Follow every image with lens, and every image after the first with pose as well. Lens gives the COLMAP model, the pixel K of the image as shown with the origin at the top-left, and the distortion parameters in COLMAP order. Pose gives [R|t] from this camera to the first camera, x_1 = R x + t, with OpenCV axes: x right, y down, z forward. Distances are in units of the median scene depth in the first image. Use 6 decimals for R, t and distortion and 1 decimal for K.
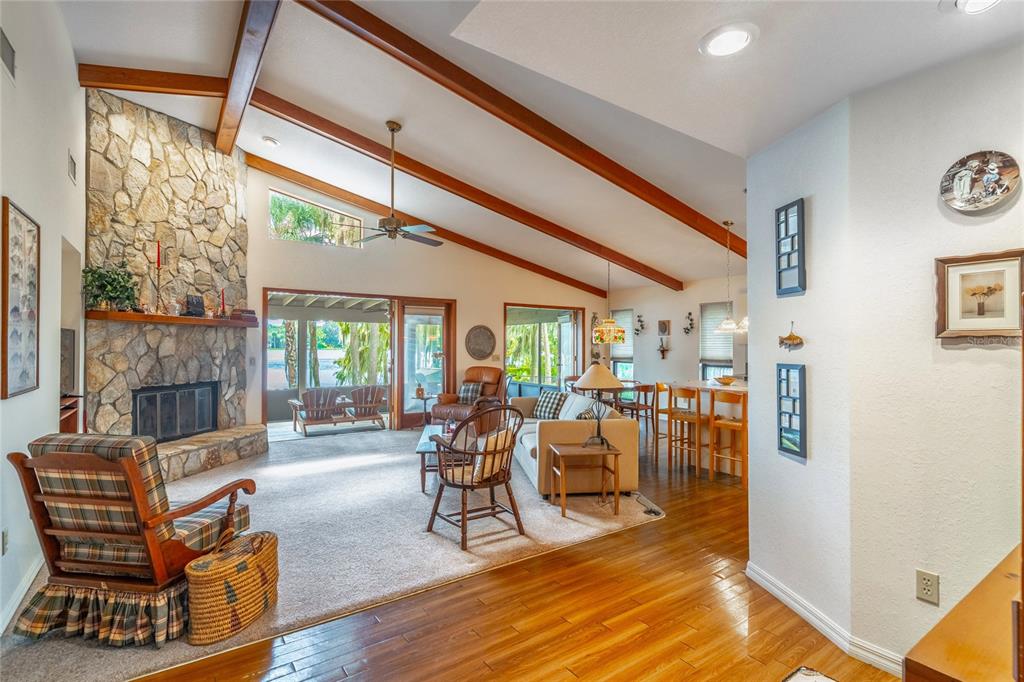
lens RADIAL K [[490.1, 0, 510.4], [0, 490.1, 342.2], [0, 0, 1]] dist [-0.000830, 0.000469]
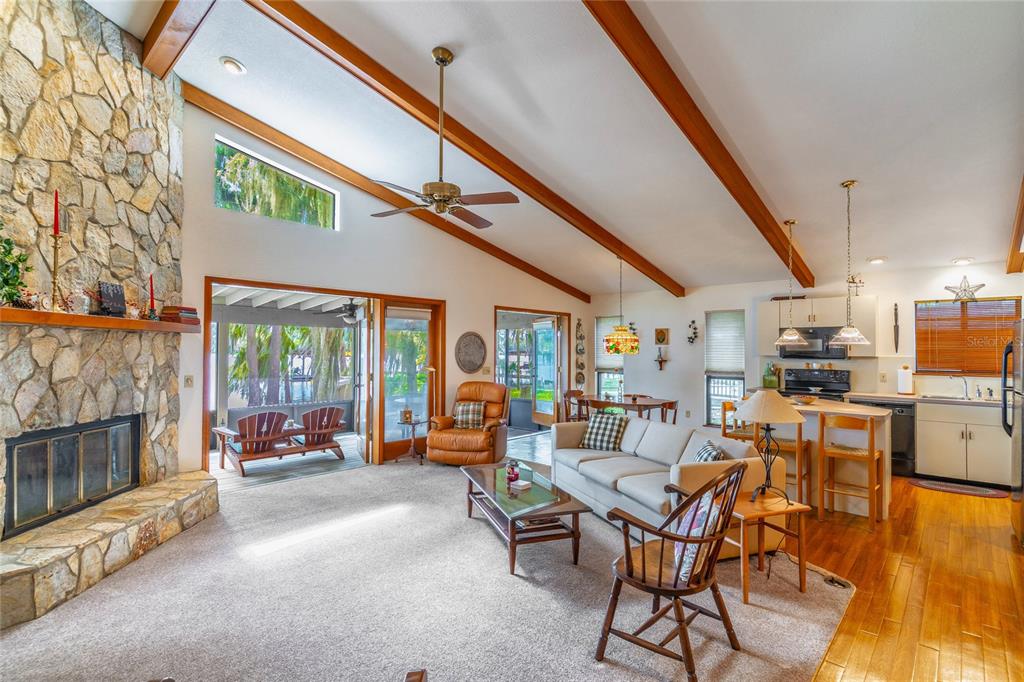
lens RADIAL K [[490.1, 0, 509.2], [0, 490.1, 343.2], [0, 0, 1]] dist [-0.000830, 0.000469]
pose [[0.976512, 0.005316, 0.215397, -0.247359], [-0.003696, 0.999962, -0.007922, -0.012346], [-0.215430, 0.006940, 0.976495, 0.235091]]
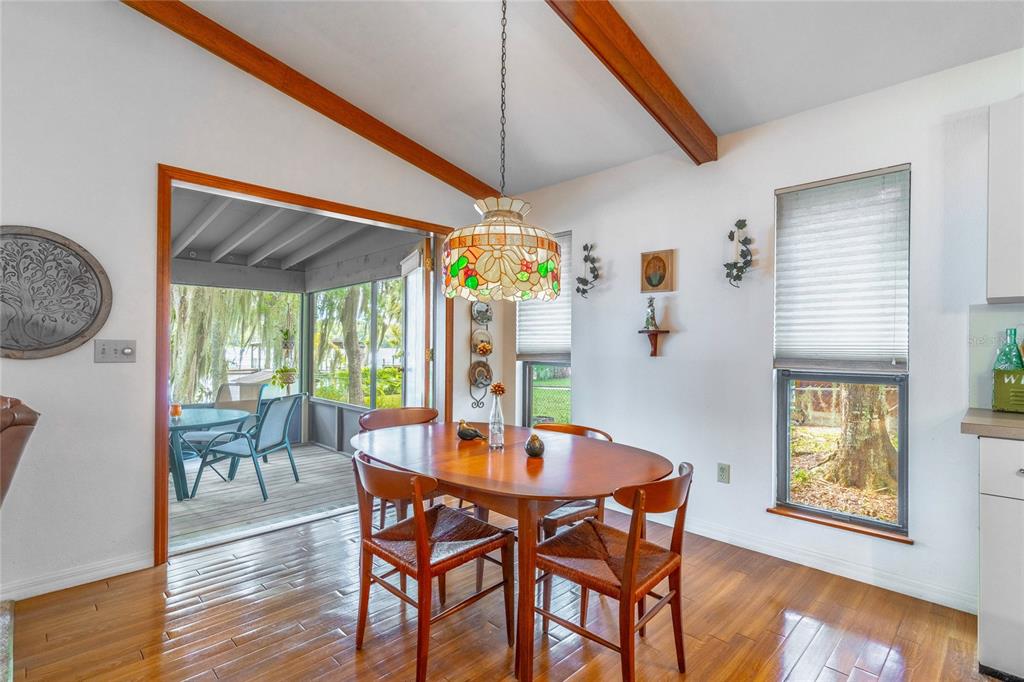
lens RADIAL K [[490.1, 0, 508.3], [0, 490.1, 345.0], [0, 0, 1]] dist [-0.000830, 0.000469]
pose [[0.986149, 0.005678, 0.165762, 0.212264], [-0.006675, 0.999963, 0.005459, 0.036298], [-0.165725, -0.006490, 0.986151, 0.972903]]
